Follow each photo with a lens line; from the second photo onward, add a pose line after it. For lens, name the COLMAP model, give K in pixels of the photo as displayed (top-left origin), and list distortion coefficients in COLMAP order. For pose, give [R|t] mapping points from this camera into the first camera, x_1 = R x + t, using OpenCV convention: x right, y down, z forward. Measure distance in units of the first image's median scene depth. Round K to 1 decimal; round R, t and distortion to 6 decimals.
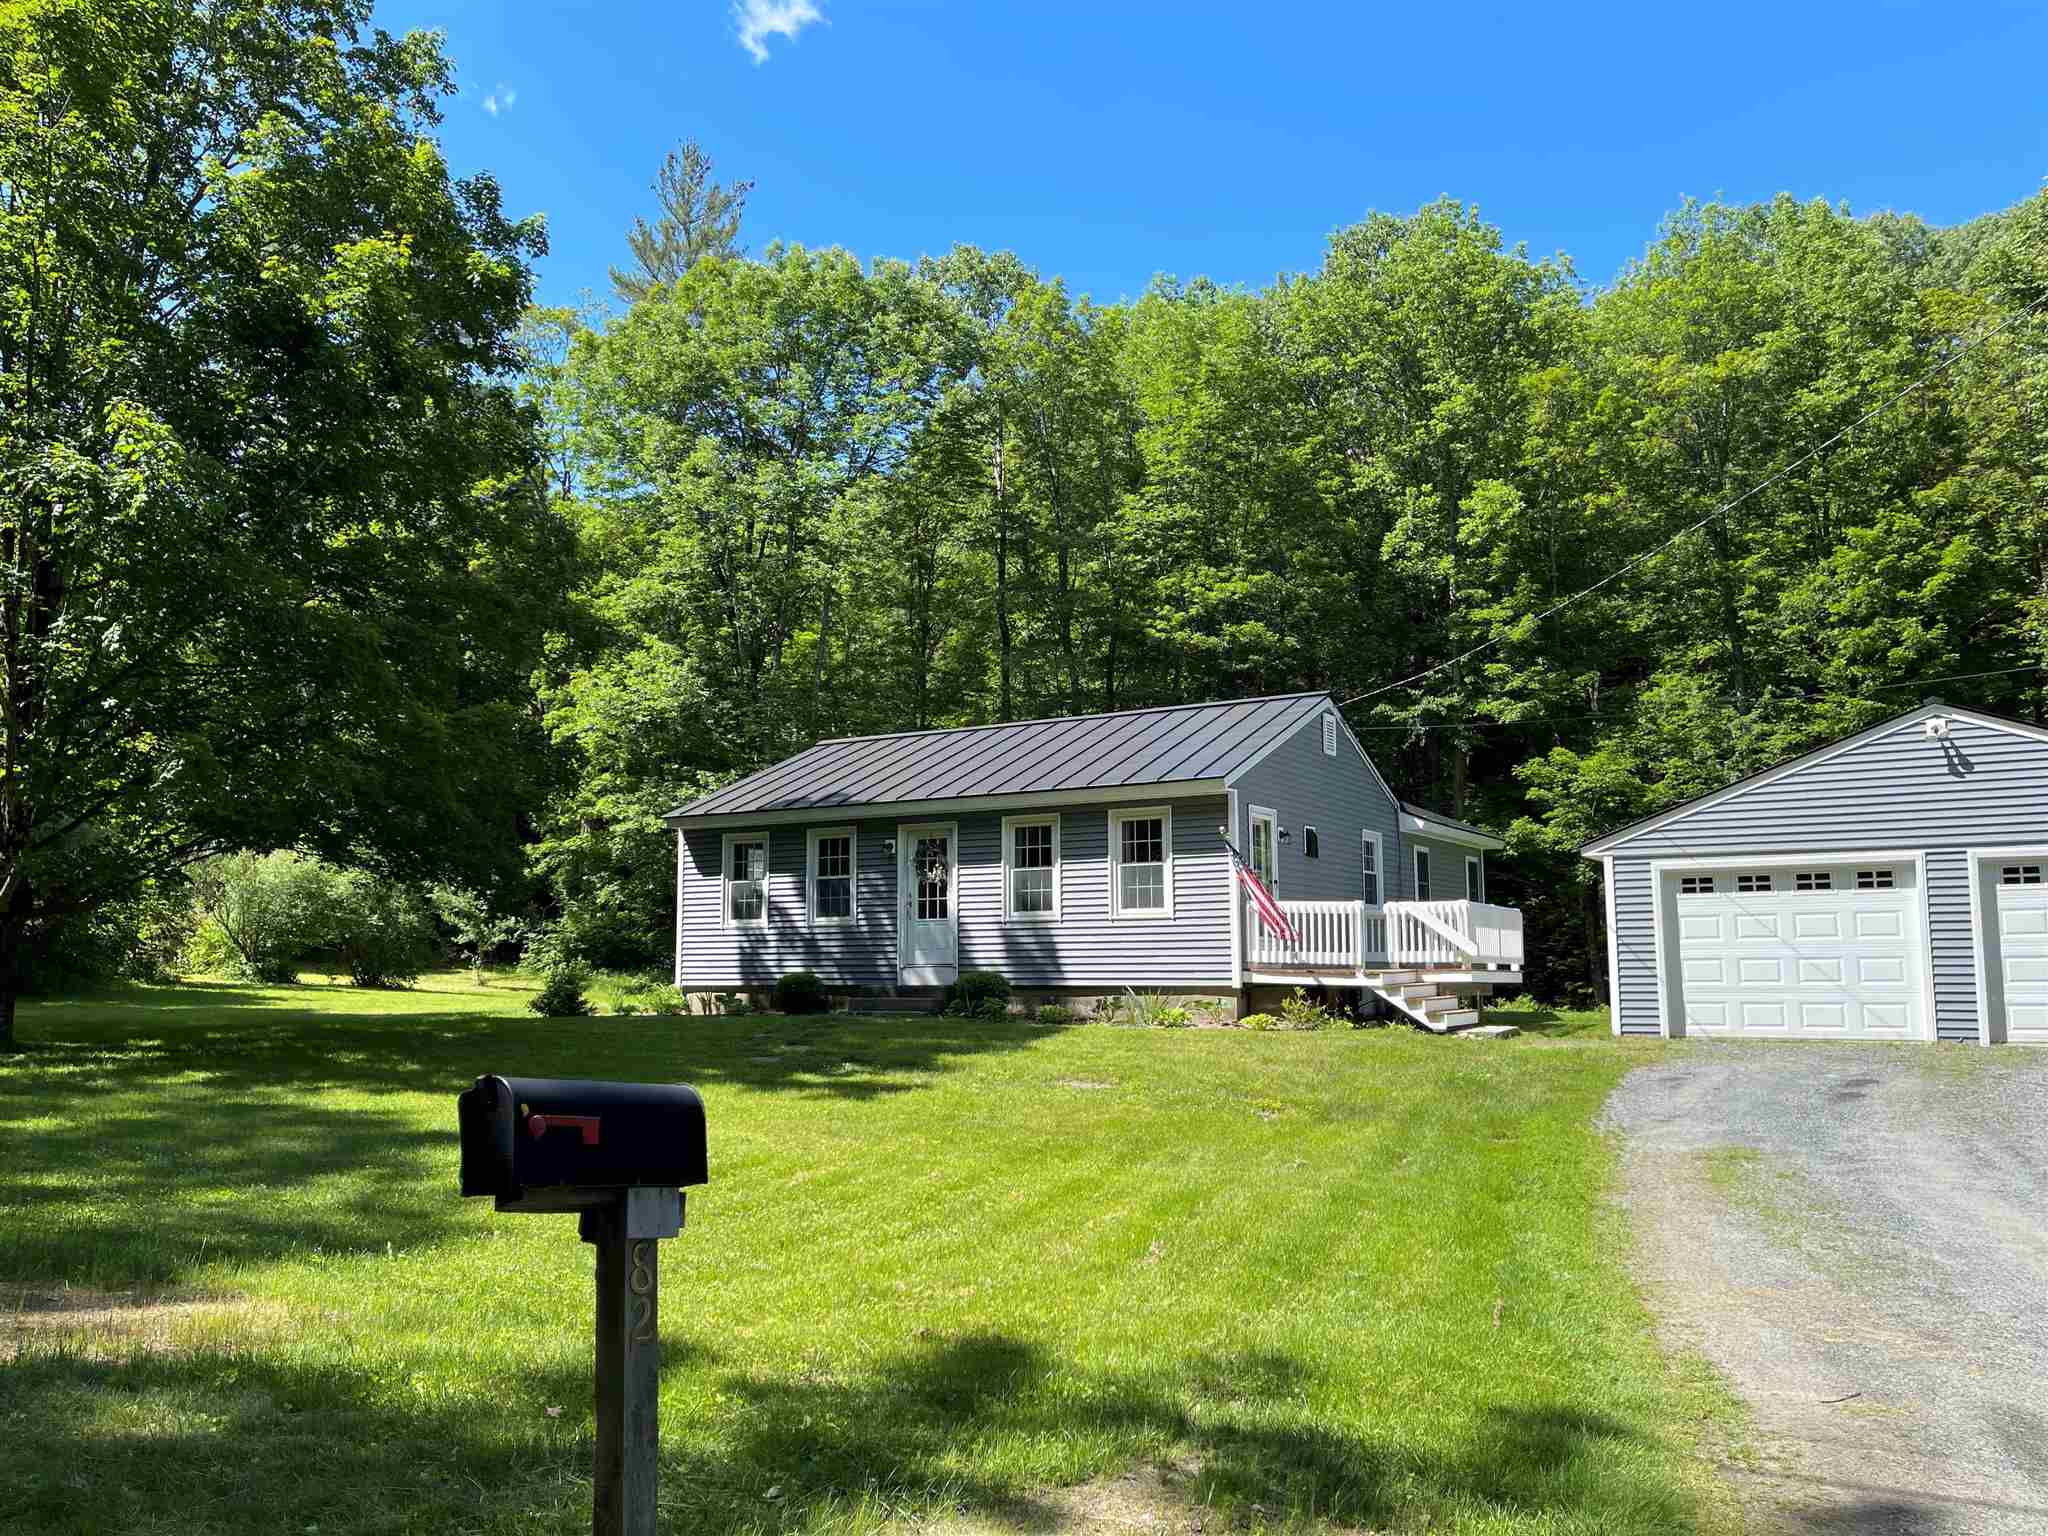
lens RADIAL K [[1548.8, 0, 1017.0], [0, 1548.8, 755.8], [0, 0, 1]] dist [0.033314, -0.004667]
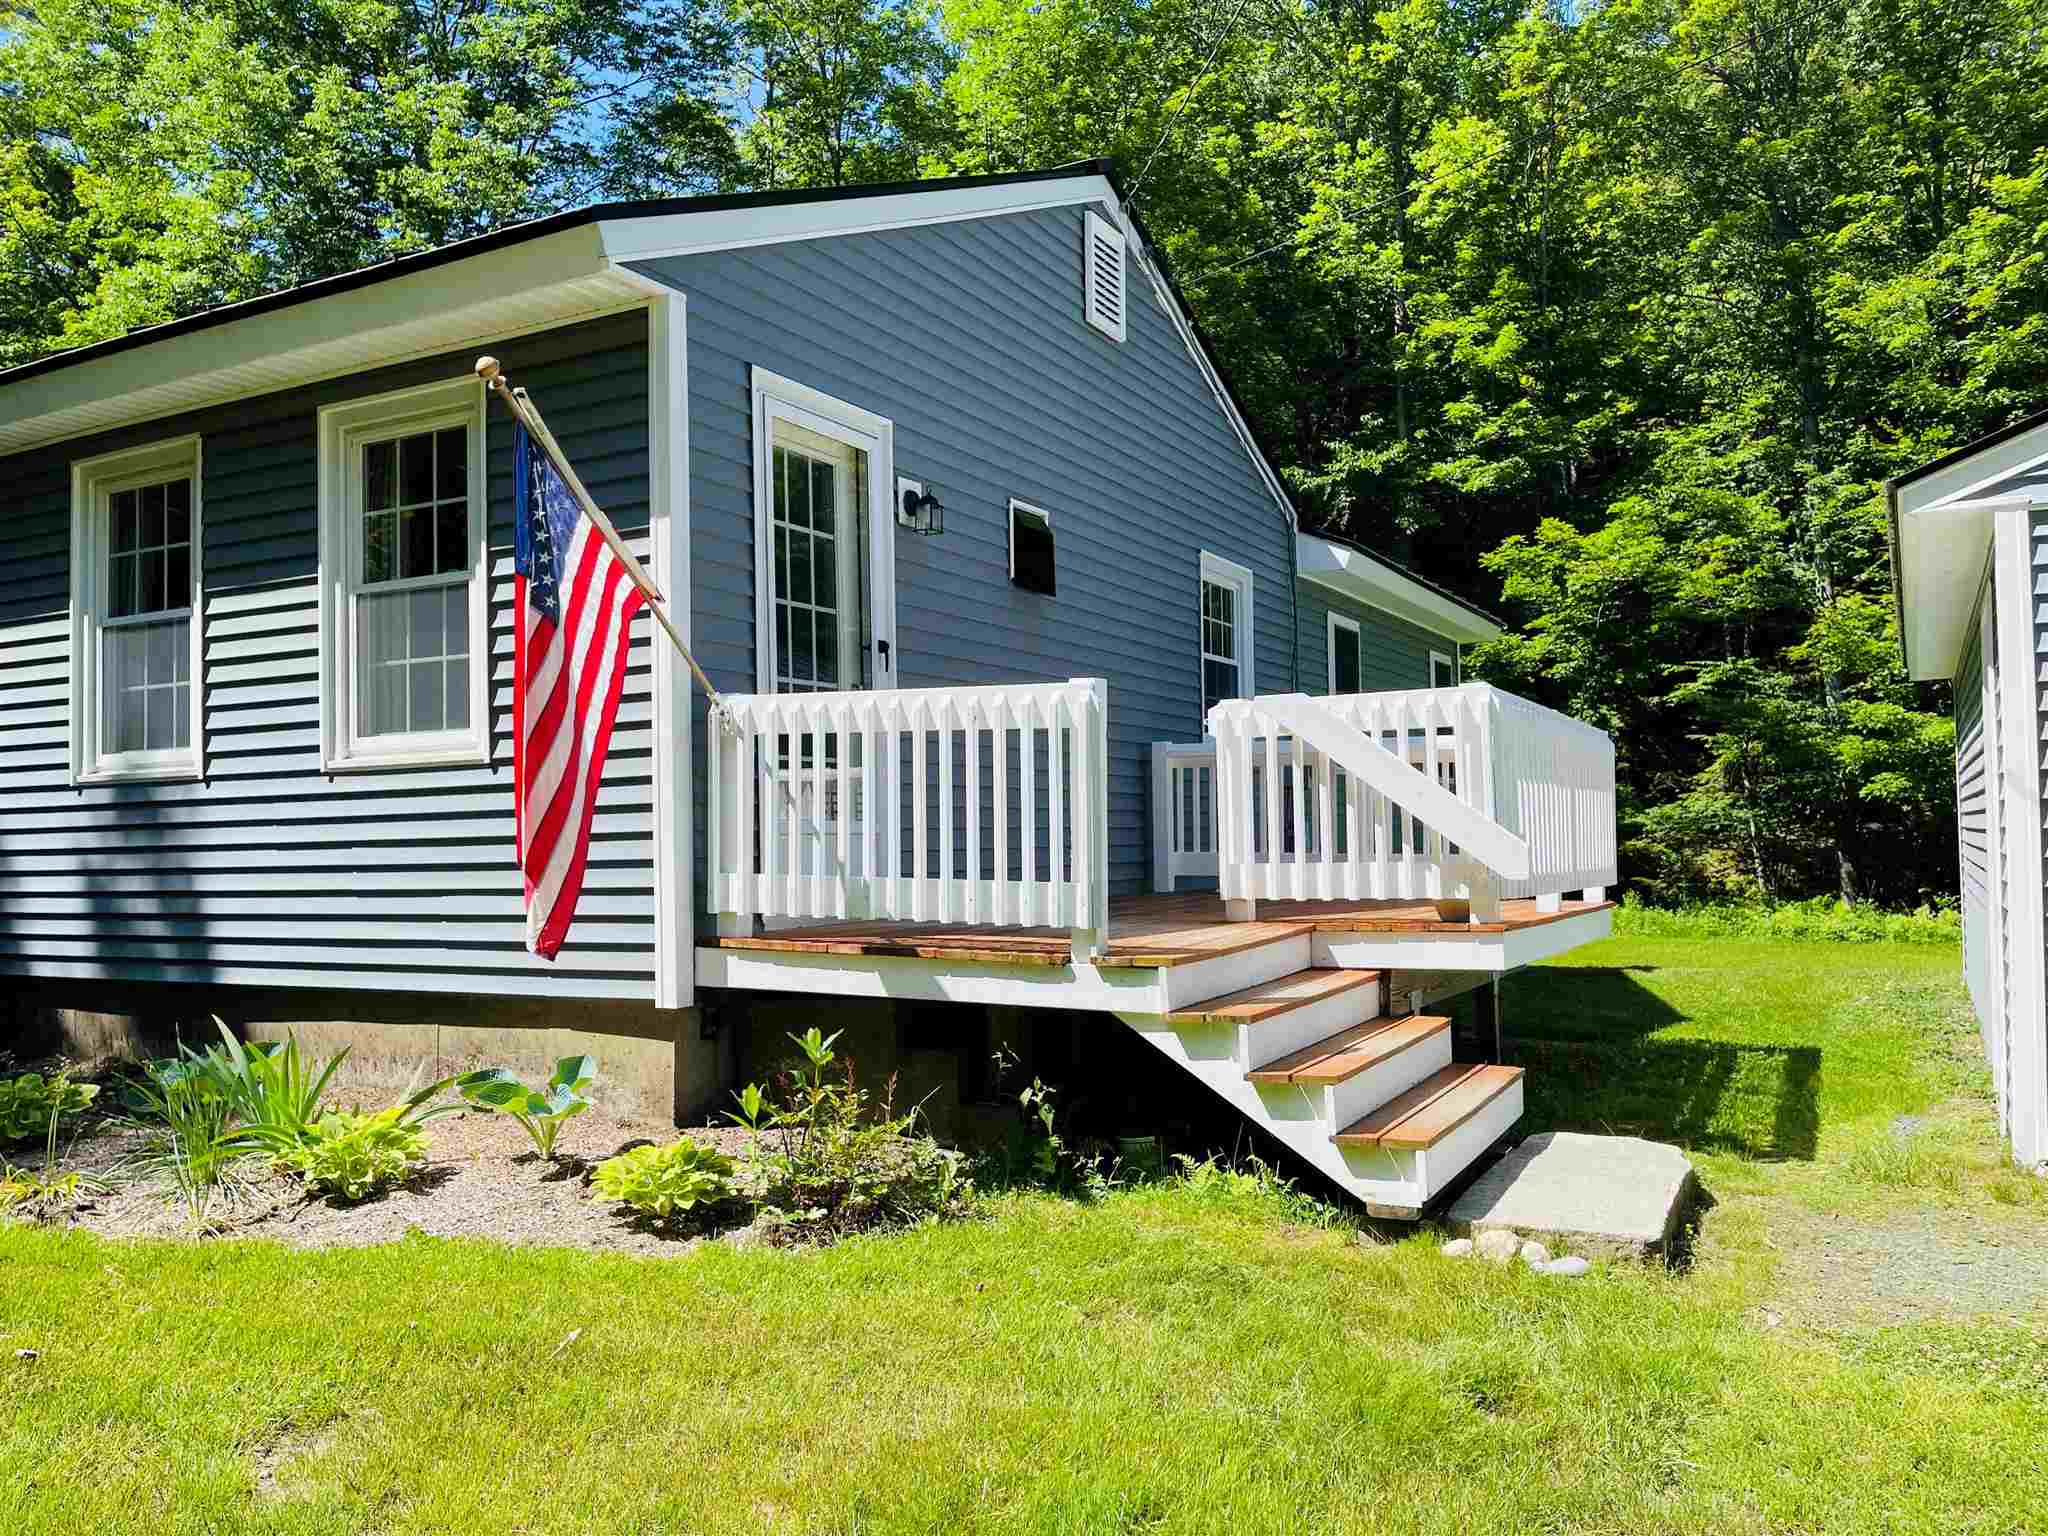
lens RADIAL K [[1554.0, 0, 1024.0], [0, 1554.0, 768.0], [0, 0, 1]] dist [0.132513, -0.207214]
pose [[0.998724, -0.009527, 0.049603, 0.161372], [0.004961, 0.995804, 0.091372, 0.069046], [-0.050266, -0.091009, 0.994581, 0.609386]]
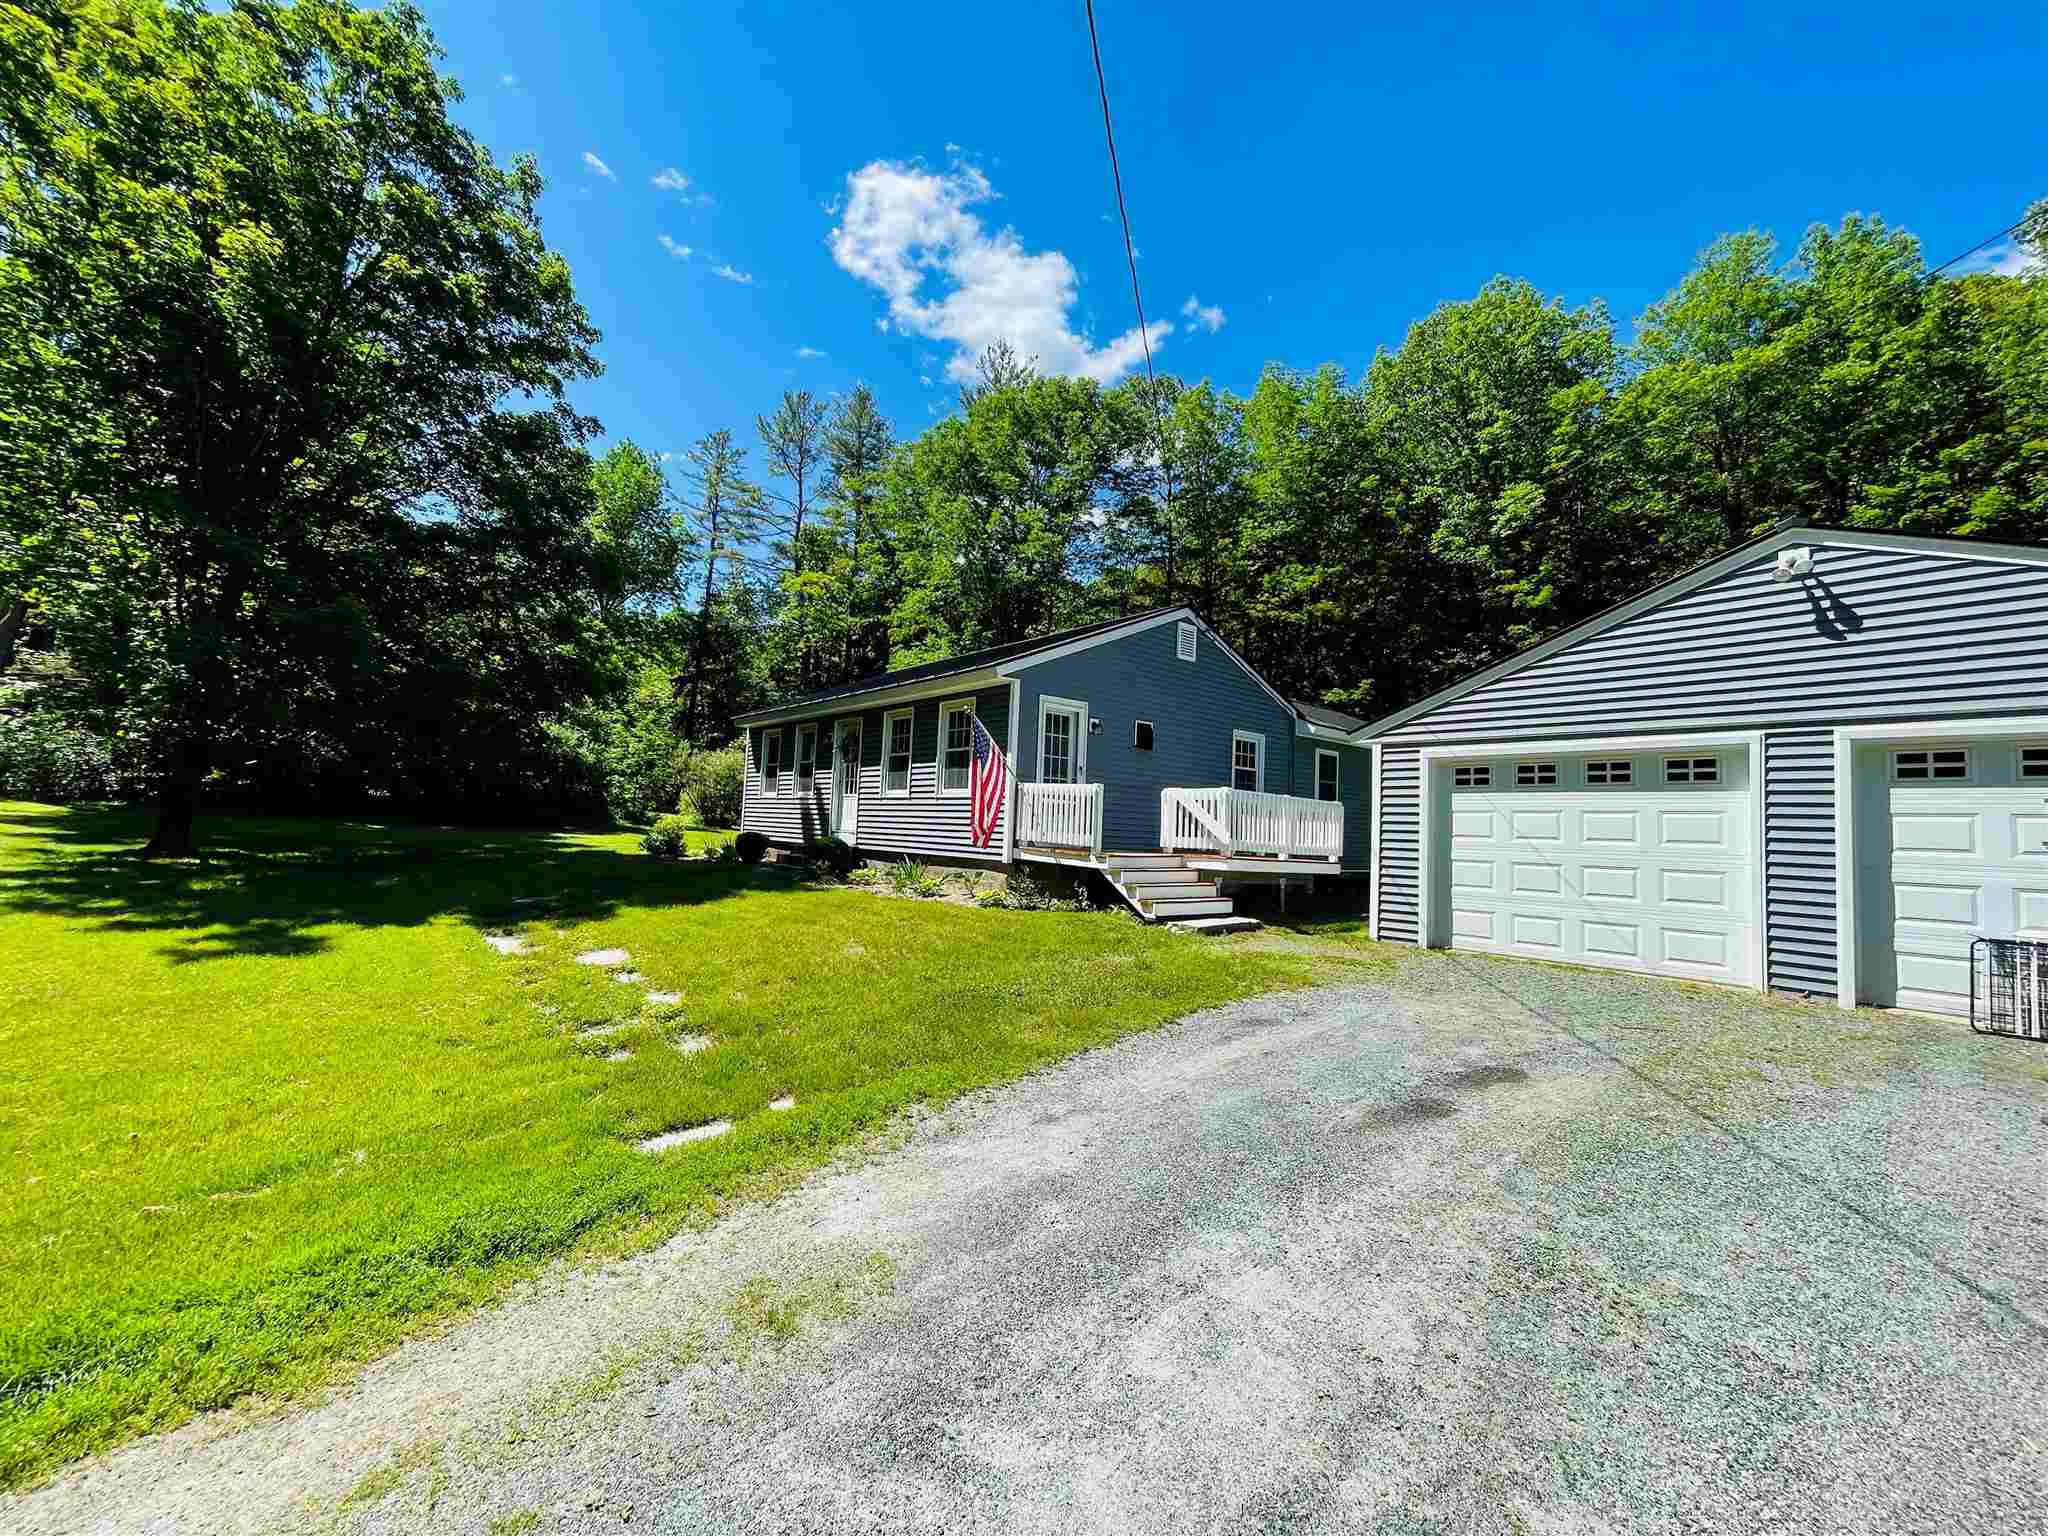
lens RADIAL K [[828.3, 0, 1024.0], [0, 828.3, 768.0], [0, 0, 1]] dist [0.000842, 0.003595]
pose [[0.944727, 0.024315, -0.326957, 0.286836], [-0.005474, 0.998277, 0.058421, 0.042358], [0.327814, -0.053402, 0.943232, 0.392473]]
